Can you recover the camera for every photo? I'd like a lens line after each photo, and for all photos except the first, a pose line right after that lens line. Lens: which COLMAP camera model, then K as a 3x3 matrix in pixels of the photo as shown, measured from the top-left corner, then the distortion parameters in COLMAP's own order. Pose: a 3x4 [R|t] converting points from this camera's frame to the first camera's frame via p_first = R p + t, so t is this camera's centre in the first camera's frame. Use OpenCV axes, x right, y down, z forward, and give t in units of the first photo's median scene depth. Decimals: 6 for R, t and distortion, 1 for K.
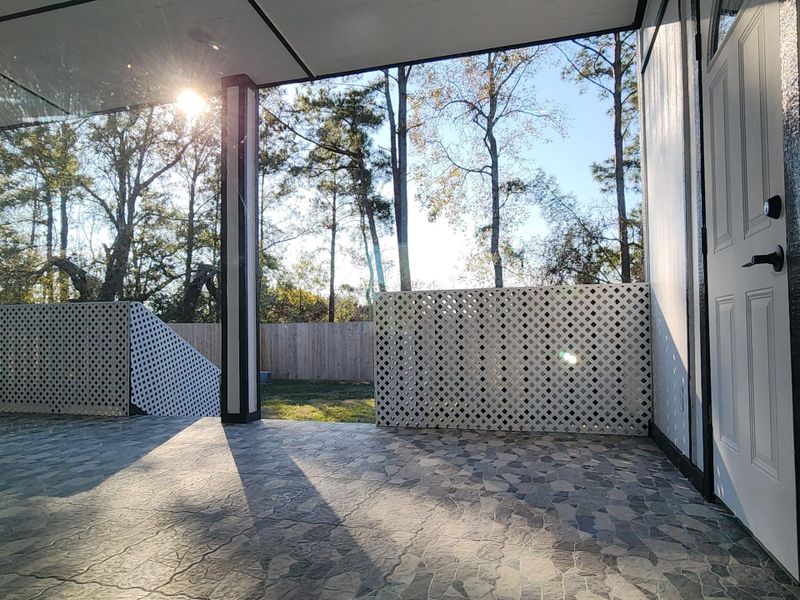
lens RADIAL K [[540.0, 0, 389.0], [0, 540.0, 318.3], [0, 0, 1]] dist [0.018096, -0.004862]
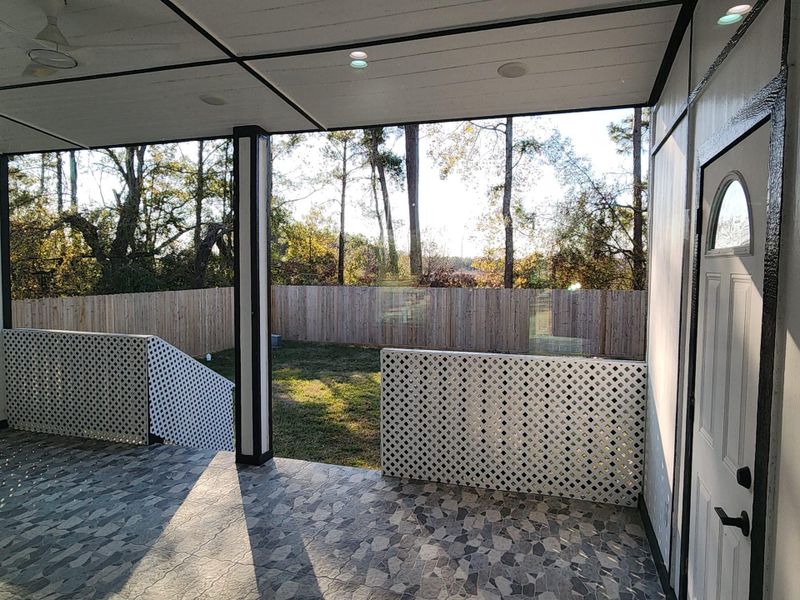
lens RADIAL K [[540.0, 0, 391.2], [0, 540.0, 298.4], [0, 0, 1]] dist [0.018096, -0.004862]
pose [[0.999734, 0.019615, -0.012159, 0.001232], [-0.018357, 0.995201, 0.096118, -0.206306], [0.013986, -0.095869, 0.995296, -0.018527]]
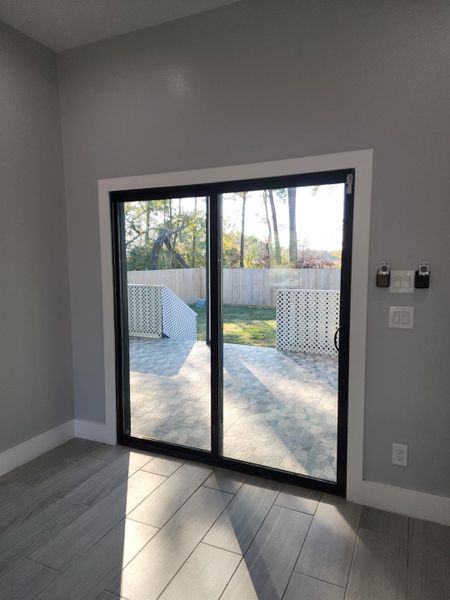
lens RADIAL K [[405.0, 0, 224.0], [0, 405.0, 305.9], [0, 0, 1]] dist [0.018096, -0.004862]
pose [[0.990915, 0.029620, -0.131188, -0.022052], [-0.009411, 0.988326, 0.152062, -0.190057], [0.134160, -0.149445, 0.979626, -0.520069]]
